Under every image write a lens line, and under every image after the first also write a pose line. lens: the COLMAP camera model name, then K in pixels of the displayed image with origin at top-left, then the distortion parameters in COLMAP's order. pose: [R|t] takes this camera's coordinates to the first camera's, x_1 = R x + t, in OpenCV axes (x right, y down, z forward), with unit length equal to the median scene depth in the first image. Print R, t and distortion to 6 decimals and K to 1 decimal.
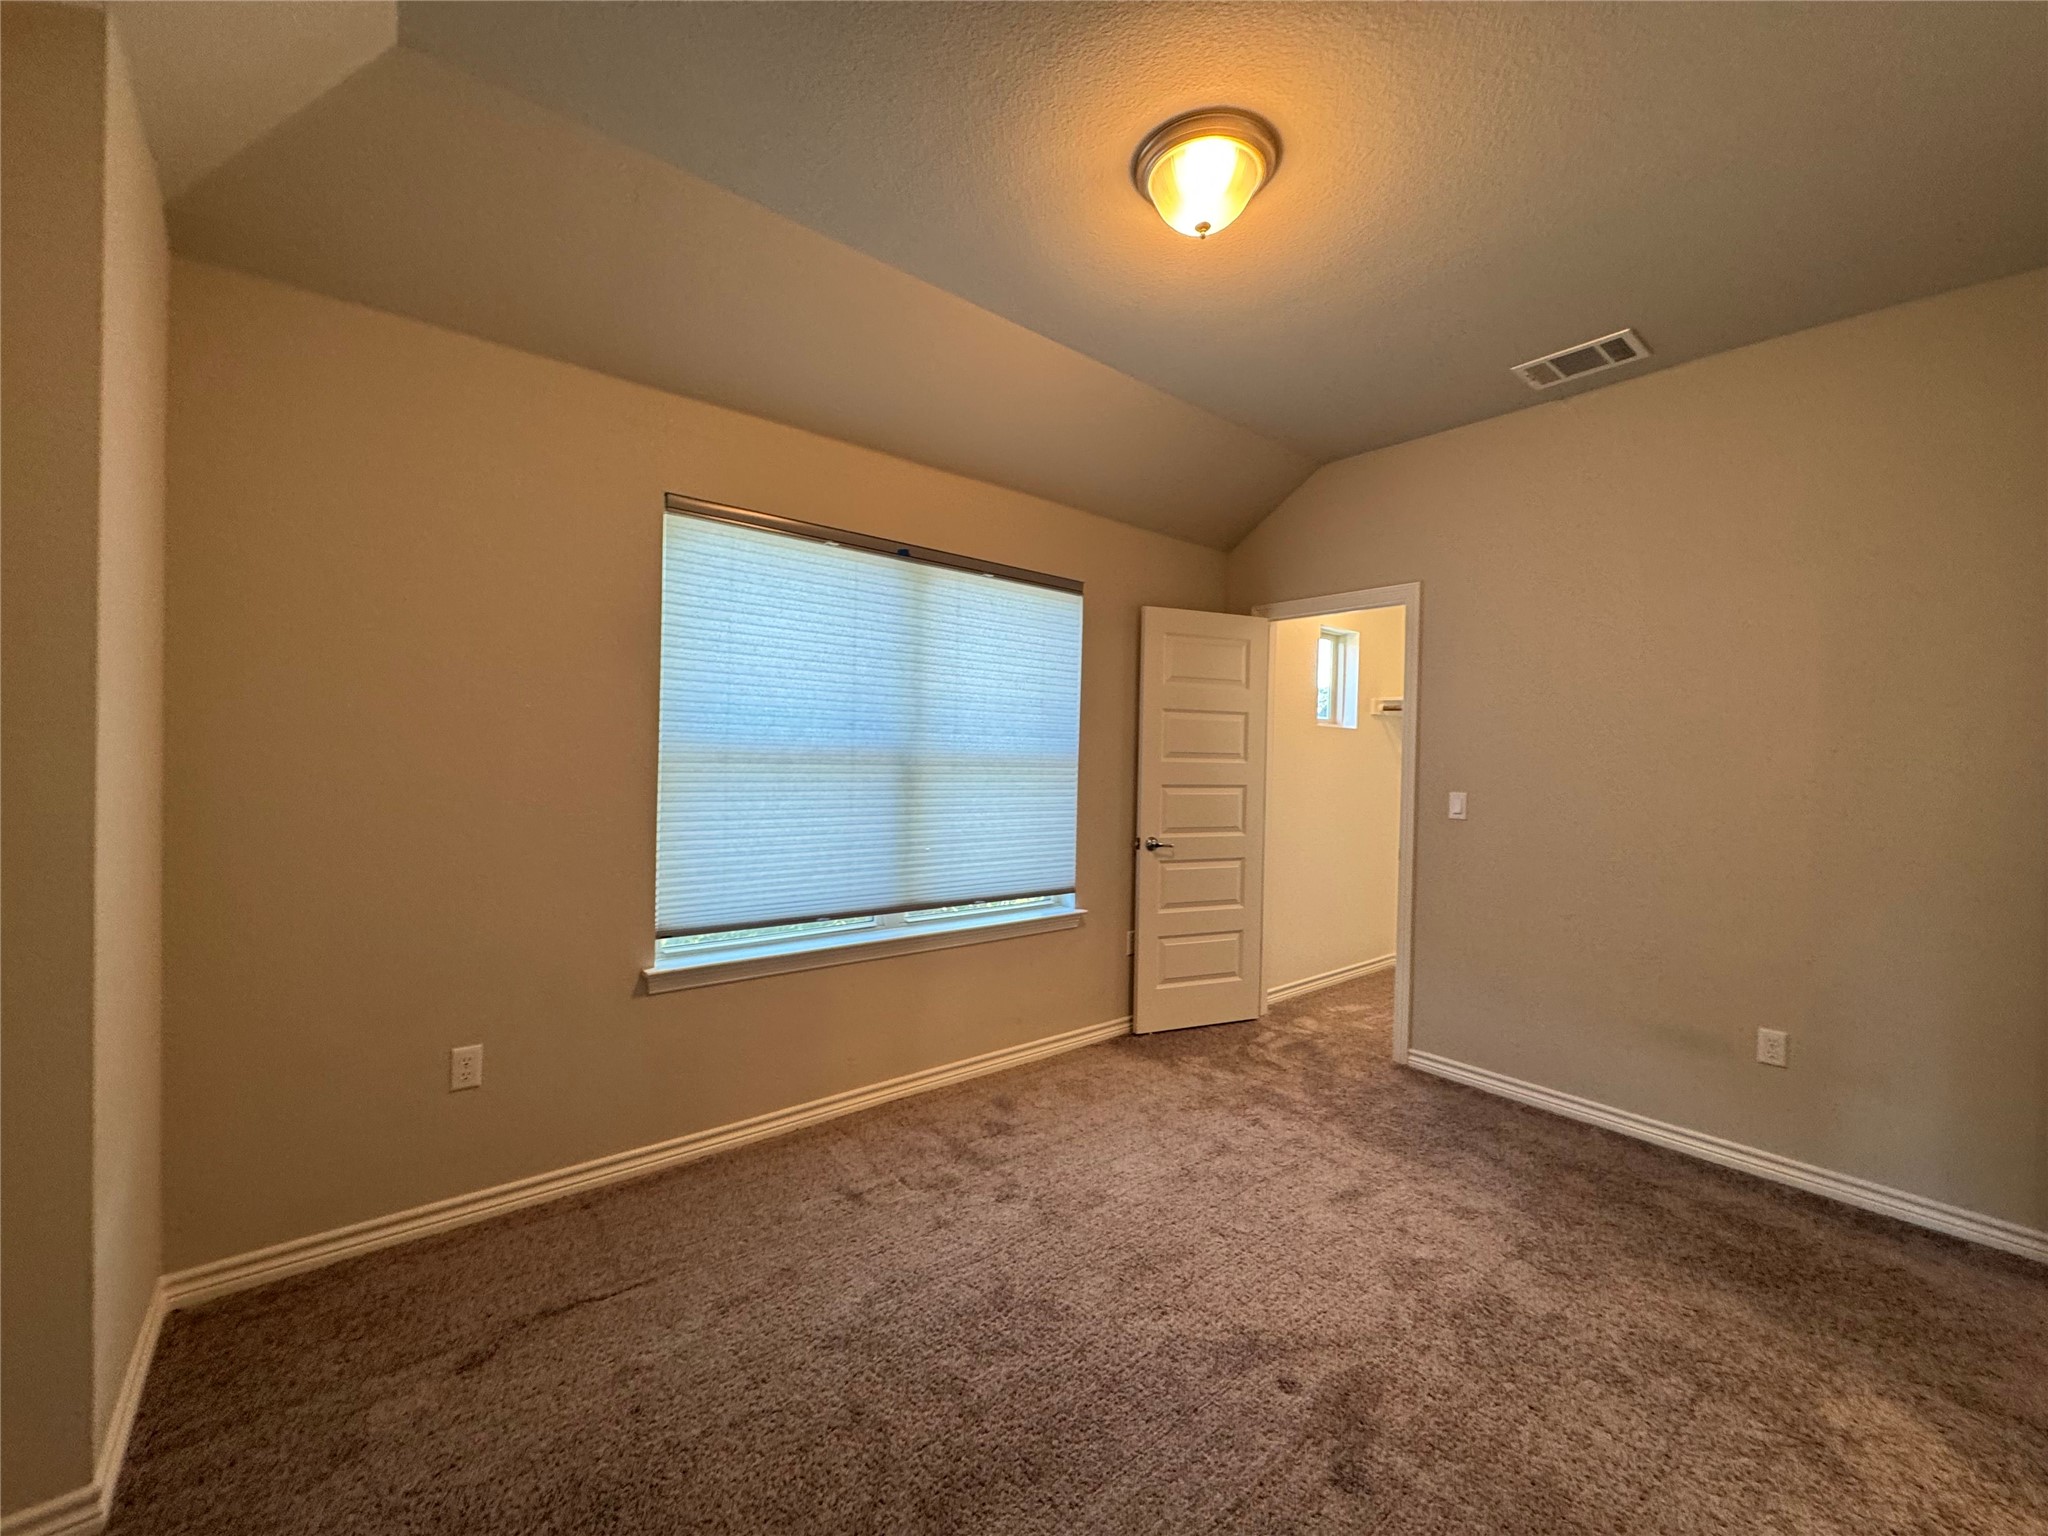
lens RADIAL K [[823.4, 0, 1023.2], [0, 823.4, 763.9], [0, 0, 1]] dist [-0.000497, 0.000045]
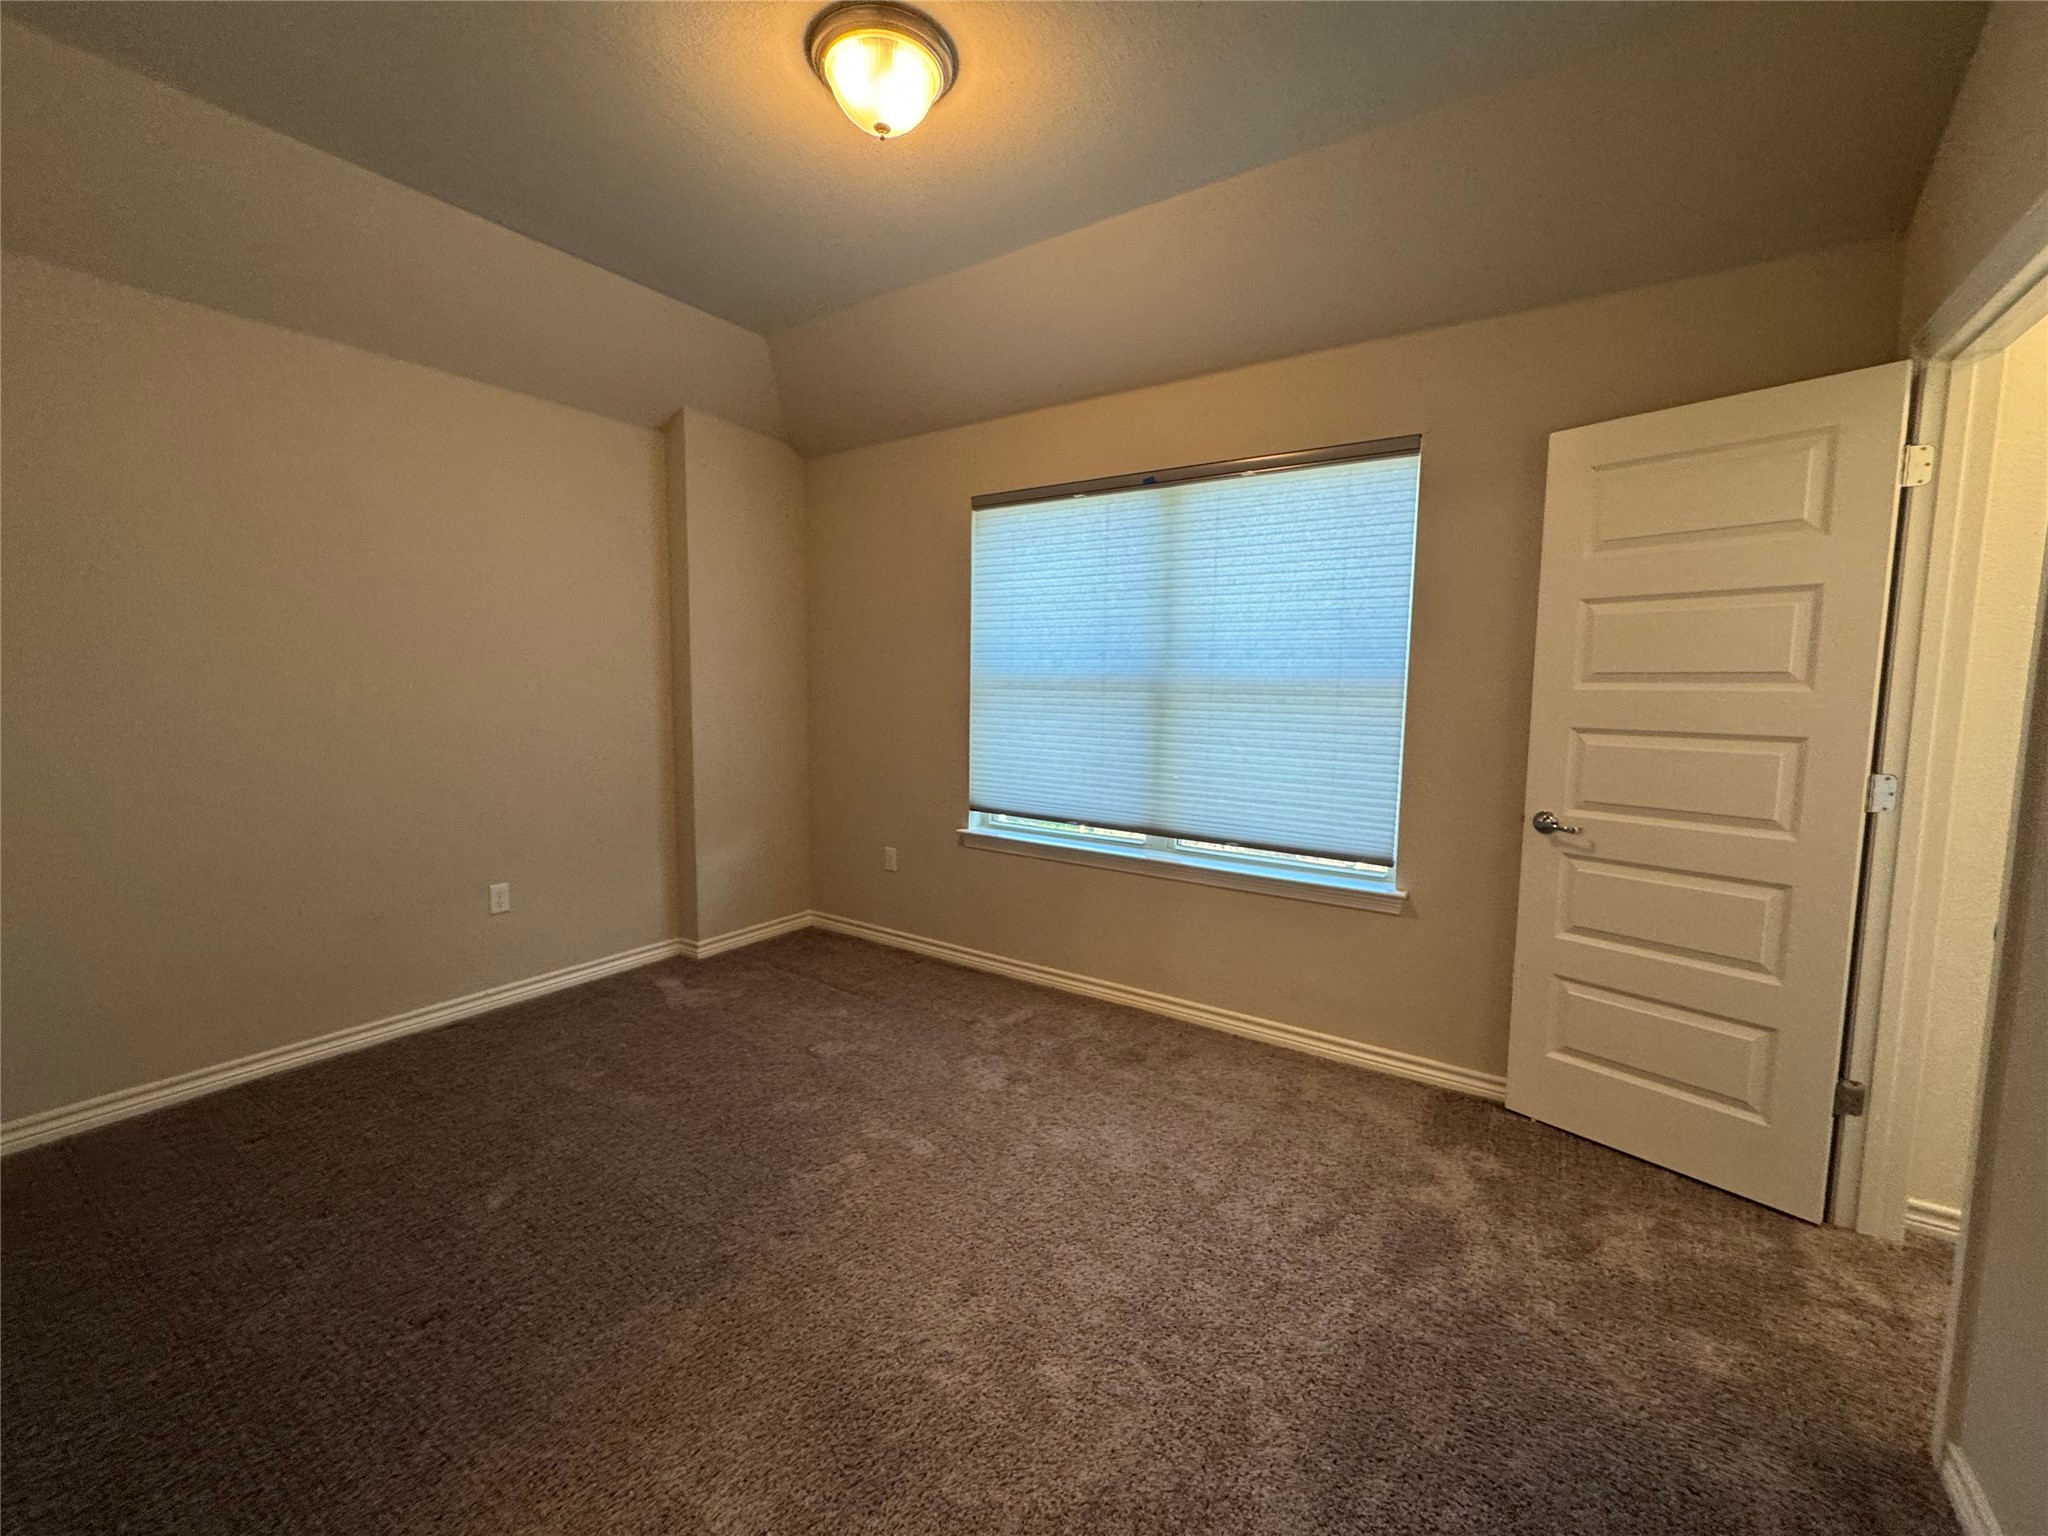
lens RADIAL K [[823.4, 0, 1023.2], [0, 823.4, 763.9], [0, 0, 1]] dist [-0.000497, 0.000045]
pose [[0.278018, 0.075306, -0.957620, 0.707158], [-0.017407, 0.997154, 0.073361, 0.016149], [0.960418, -0.003726, 0.278537, 0.499238]]
